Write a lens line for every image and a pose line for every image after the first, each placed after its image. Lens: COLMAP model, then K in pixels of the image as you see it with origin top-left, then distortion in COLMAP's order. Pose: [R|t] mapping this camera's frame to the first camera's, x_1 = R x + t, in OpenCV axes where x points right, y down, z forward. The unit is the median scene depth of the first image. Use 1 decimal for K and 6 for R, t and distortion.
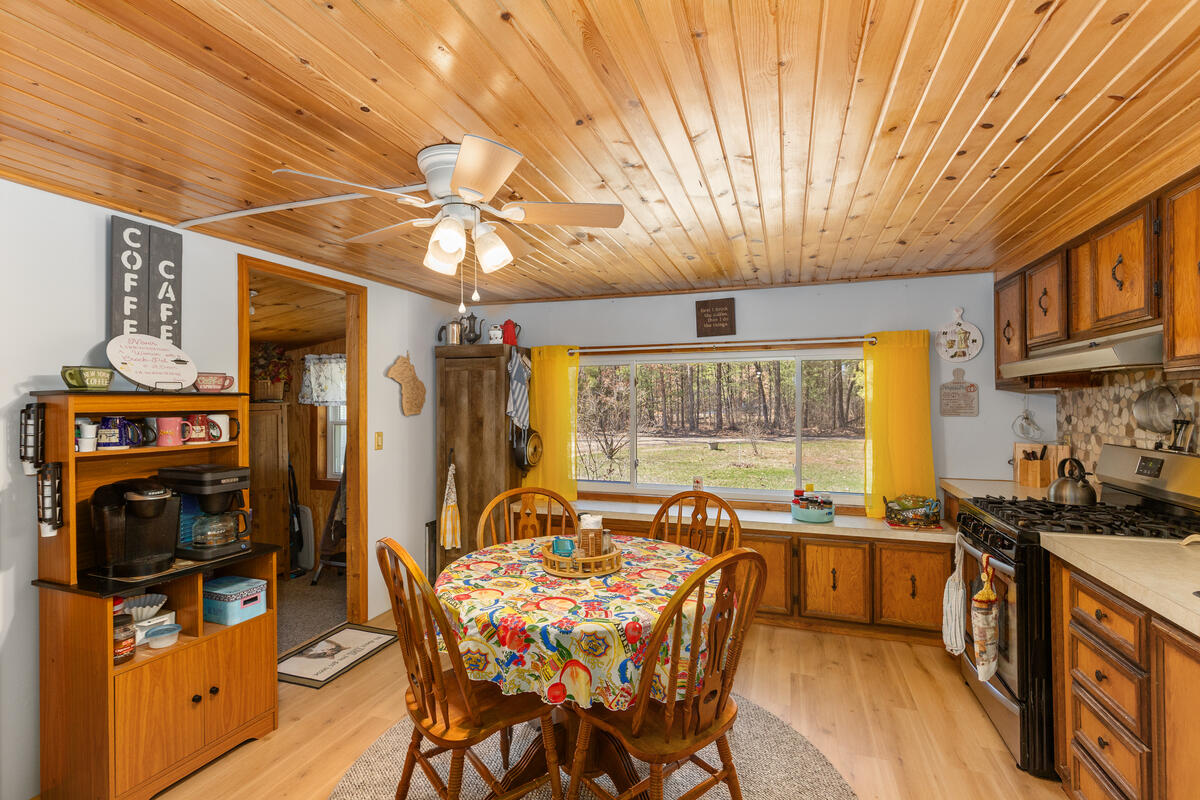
lens RADIAL K [[545.2, 0, 595.8], [0, 545.2, 400.9], [0, 0, 1]] dist [-0.005091, 0.000643]
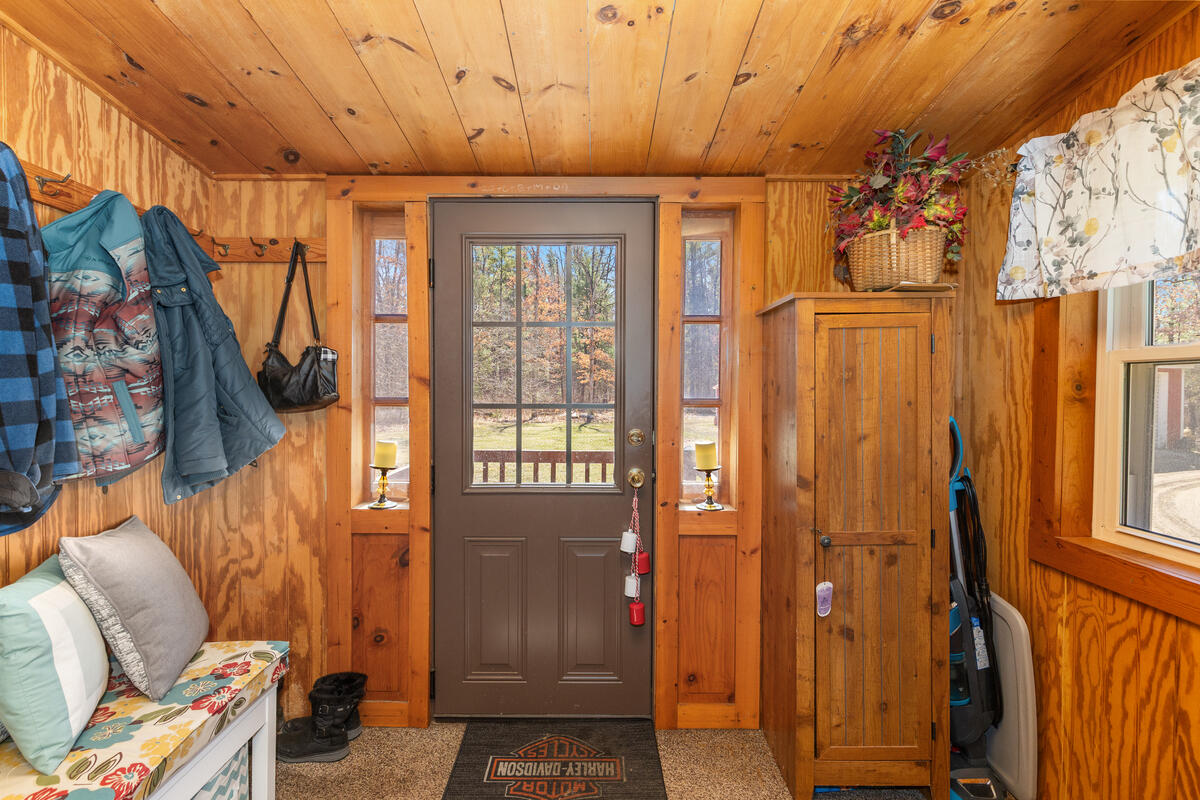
lens RADIAL K [[545.2, 0, 596.7], [0, 545.2, 398.0], [0, 0, 1]] dist [-0.005091, 0.000643]
pose [[0.319797, 0.023117, -0.947204, -0.417343], [-0.009152, 0.999731, 0.021309, 0.083115], [0.947442, 0.001854, 0.319923, 0.903275]]
